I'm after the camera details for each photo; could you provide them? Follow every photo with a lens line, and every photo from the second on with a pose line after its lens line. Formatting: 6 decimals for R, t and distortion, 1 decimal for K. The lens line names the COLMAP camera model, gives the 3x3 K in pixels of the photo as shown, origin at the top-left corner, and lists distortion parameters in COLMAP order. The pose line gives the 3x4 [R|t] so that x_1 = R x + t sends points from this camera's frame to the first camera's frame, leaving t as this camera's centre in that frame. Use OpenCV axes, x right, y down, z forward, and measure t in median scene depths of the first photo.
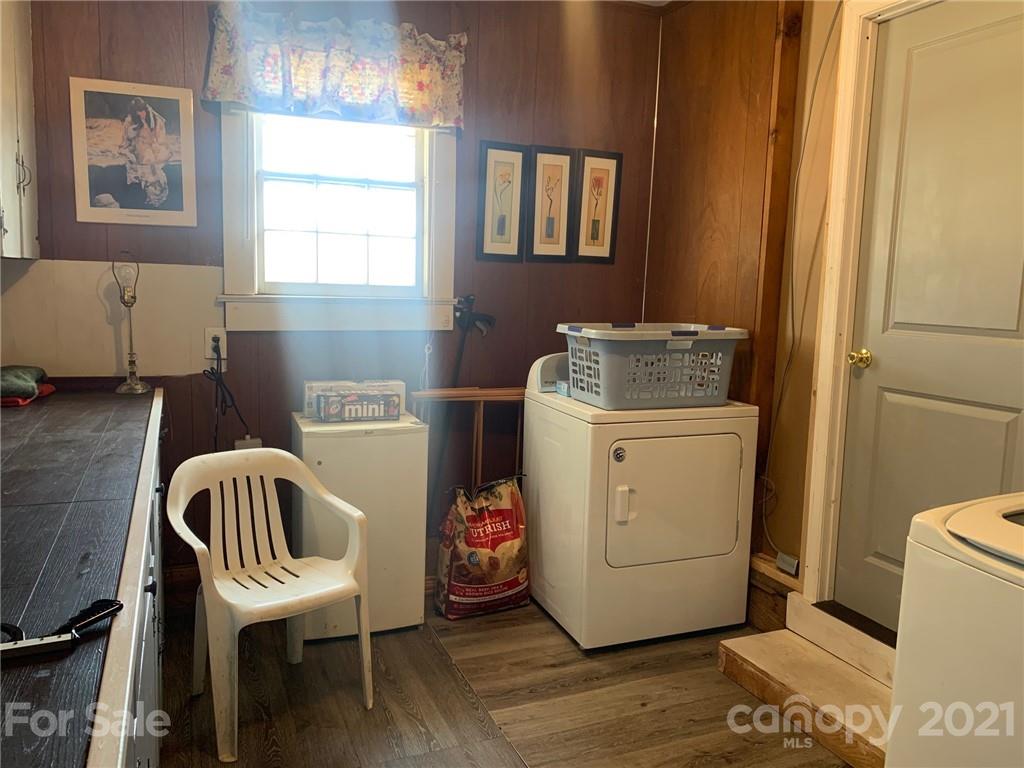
lens RADIAL K [[779.1, 0, 510.9], [0, 779.1, 377.0], [0, 0, 1]] dist [0.040497, -0.043957]
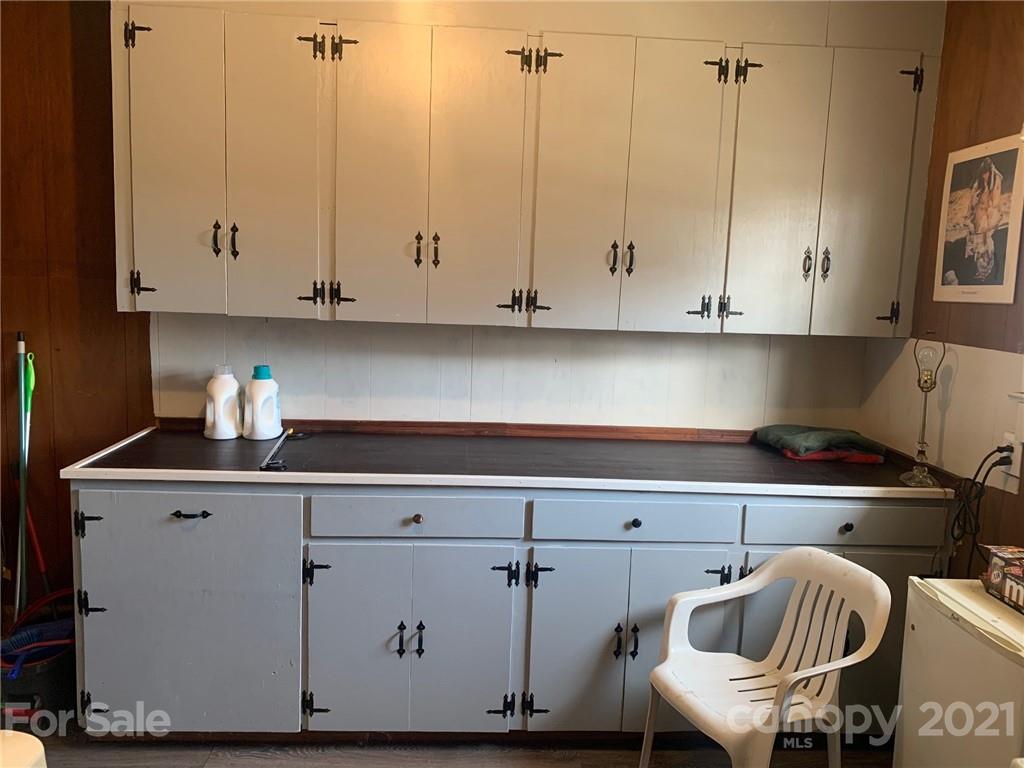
lens RADIAL K [[779.1, 0, 510.3], [0, 779.1, 386.0], [0, 0, 1]] dist [0.040497, -0.043957]
pose [[-0.334609, 0.084331, -0.938576, 0.532814], [-0.168468, 0.974590, 0.147627, -0.148816], [0.927176, 0.207517, -0.311899, 0.829088]]
